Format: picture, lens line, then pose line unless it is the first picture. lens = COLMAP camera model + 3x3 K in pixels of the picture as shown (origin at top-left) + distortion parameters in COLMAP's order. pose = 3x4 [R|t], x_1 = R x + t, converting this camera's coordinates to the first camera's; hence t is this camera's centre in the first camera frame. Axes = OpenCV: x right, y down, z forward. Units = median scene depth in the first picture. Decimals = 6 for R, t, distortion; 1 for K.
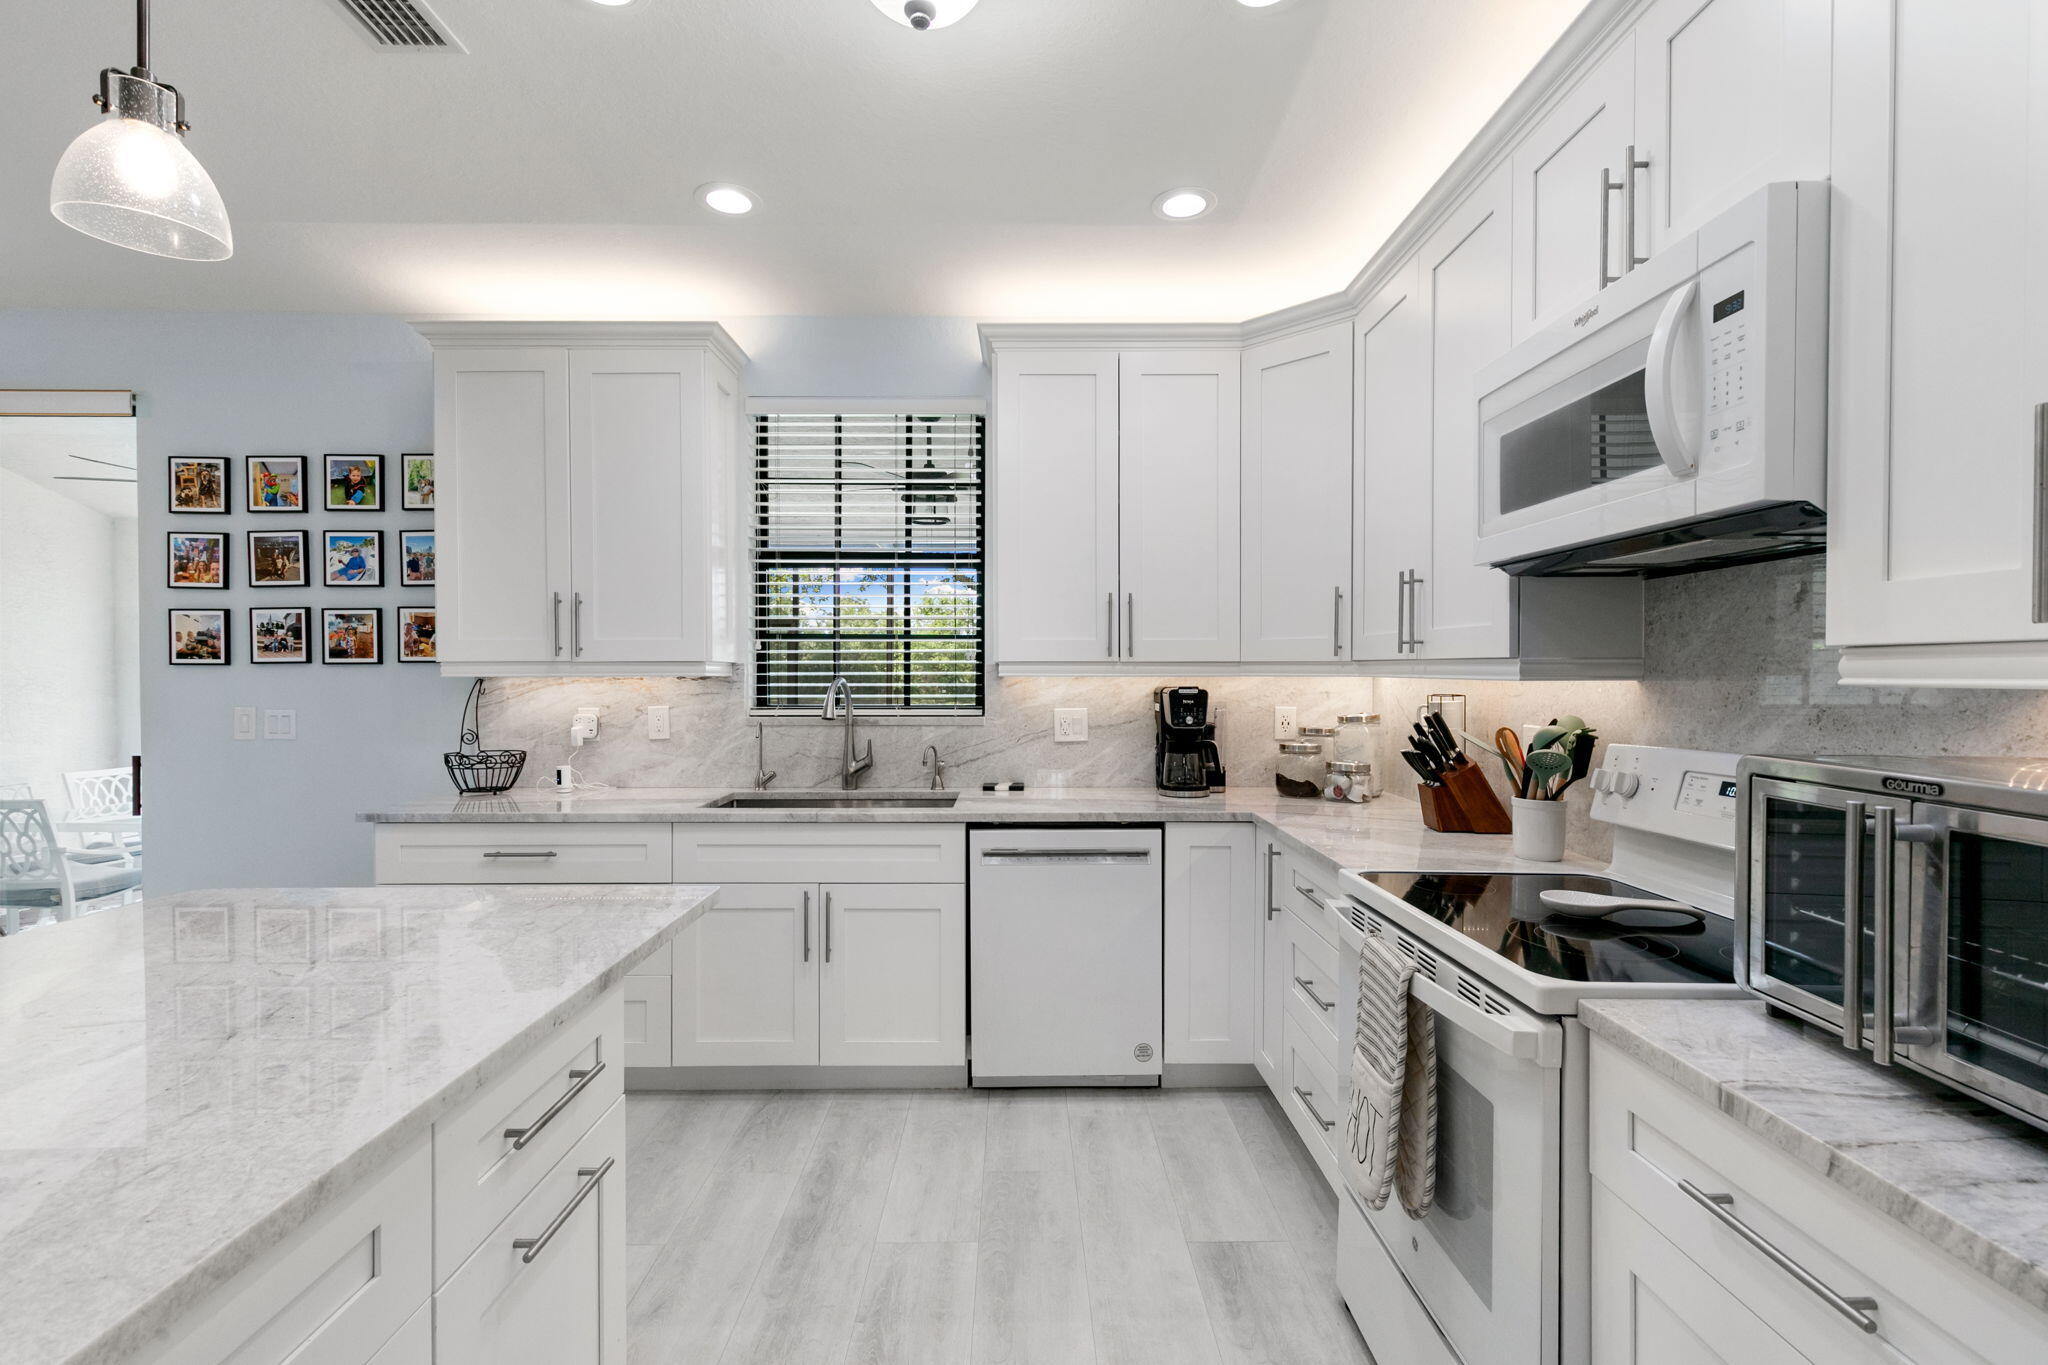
lens RADIAL K [[922.0, 0, 1018.4], [0, 922.0, 679.1], [0, 0, 1]] dist [0.009166, -0.000630]
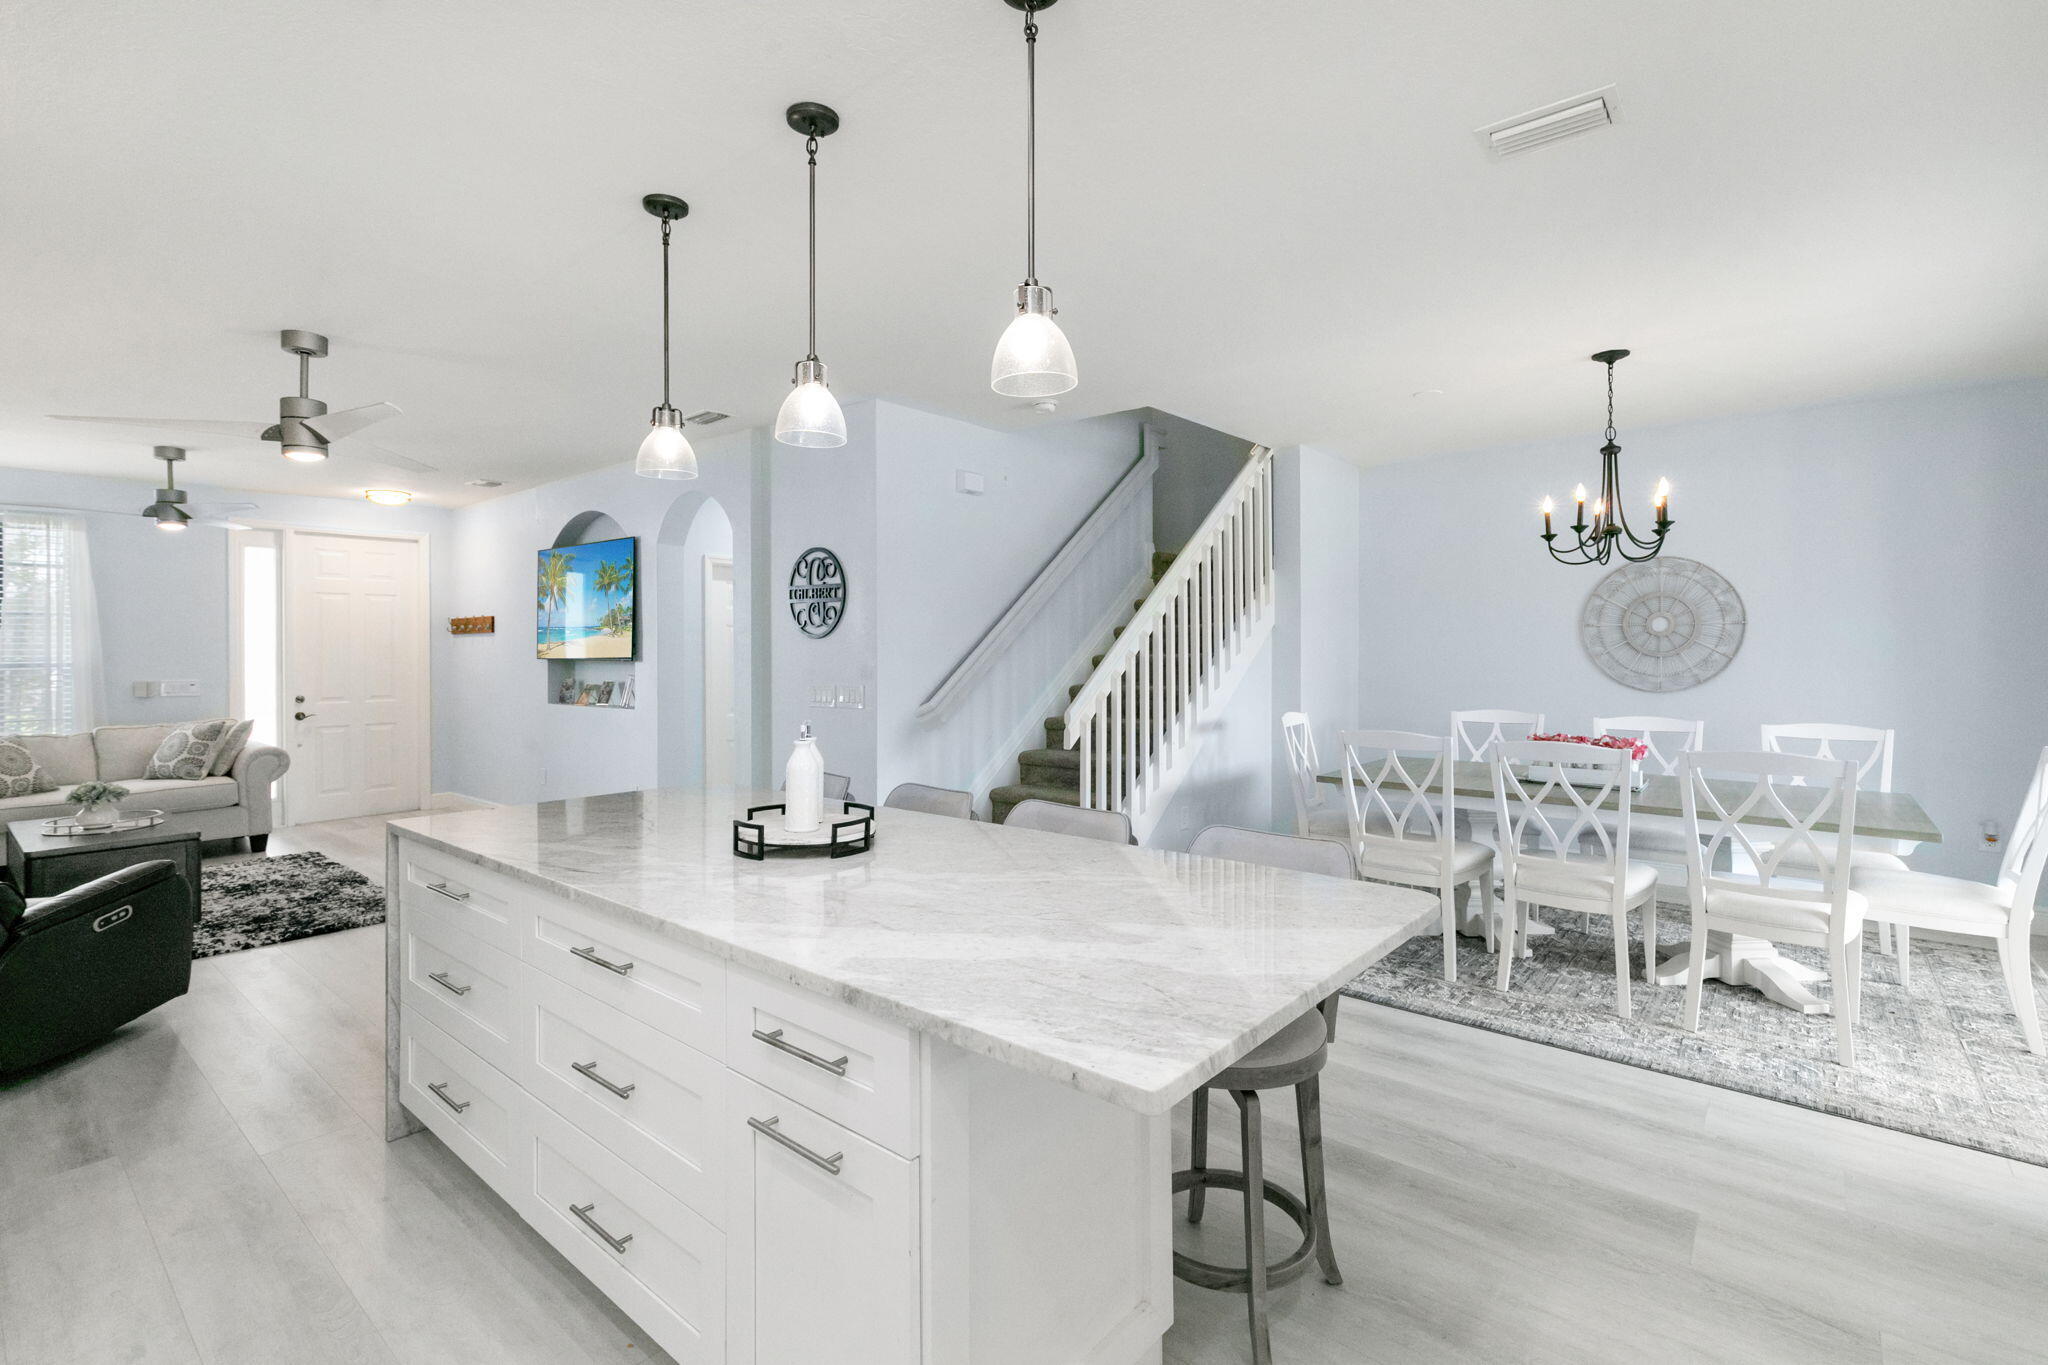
lens RADIAL K [[922.0, 0, 1037.6], [0, 922.0, 646.4], [0, 0, 1]] dist [0.009166, -0.000630]
pose [[-0.642906, 0.003588, -0.765937, 0.069680], [0.000525, 0.999991, 0.004244, -0.020269], [0.765945, 0.002326, -0.642902, 0.691960]]
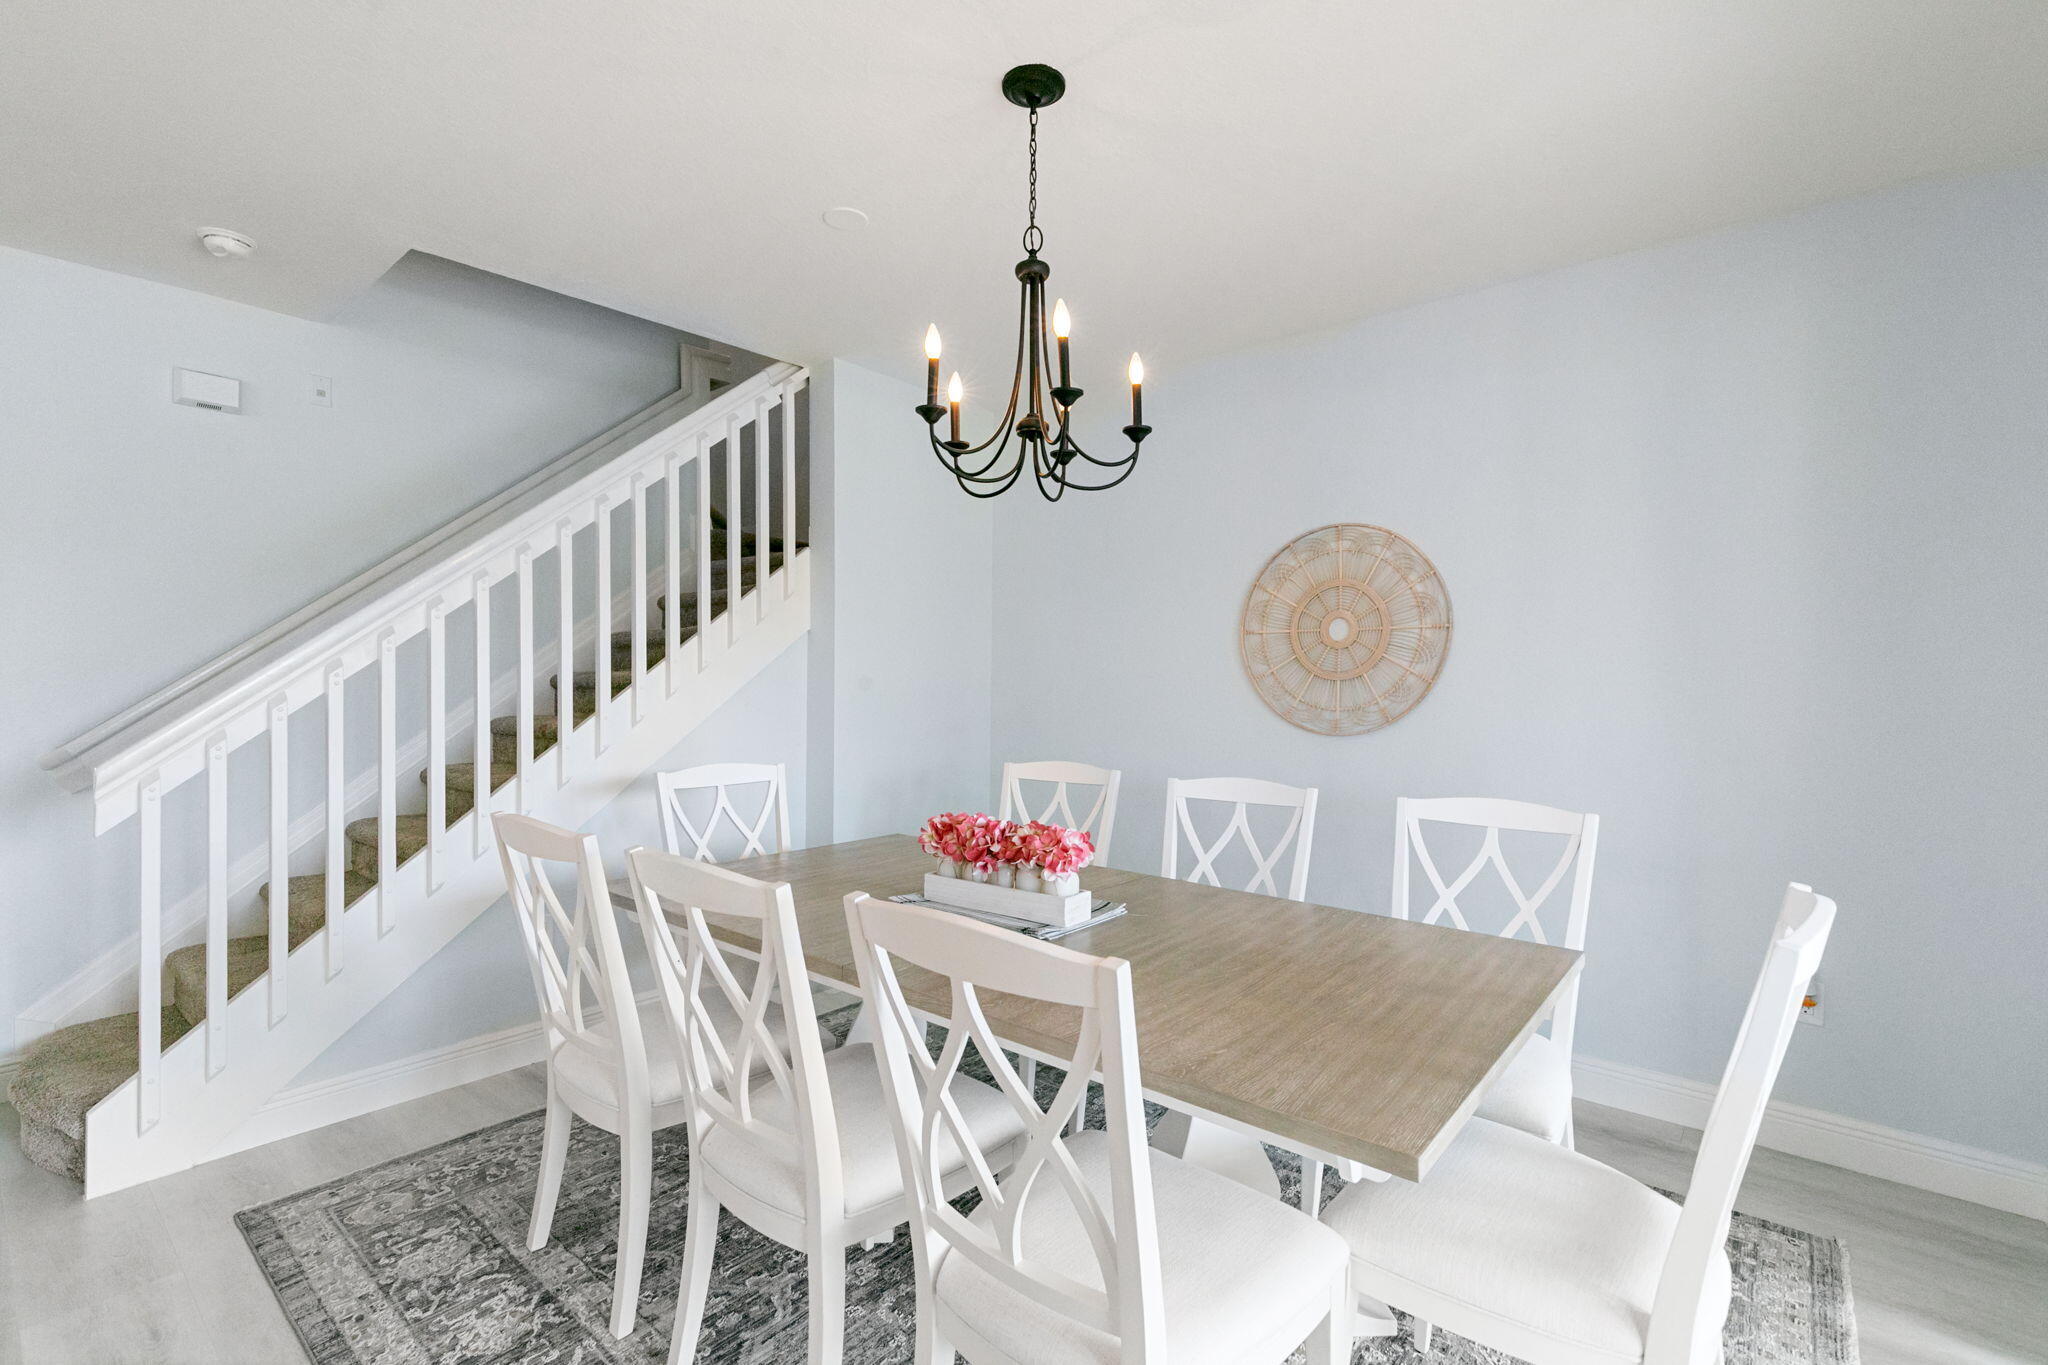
lens RADIAL K [[922.0, 0, 1030.8], [0, 922.0, 680.4], [0, 0, 1]] dist [0.009166, -0.000630]
pose [[-0.644085, 0.002608, -0.764949, -0.843156], [-0.008227, 0.999913, 0.010337, -0.002968], [0.764910, 0.012951, -0.644007, 0.886474]]
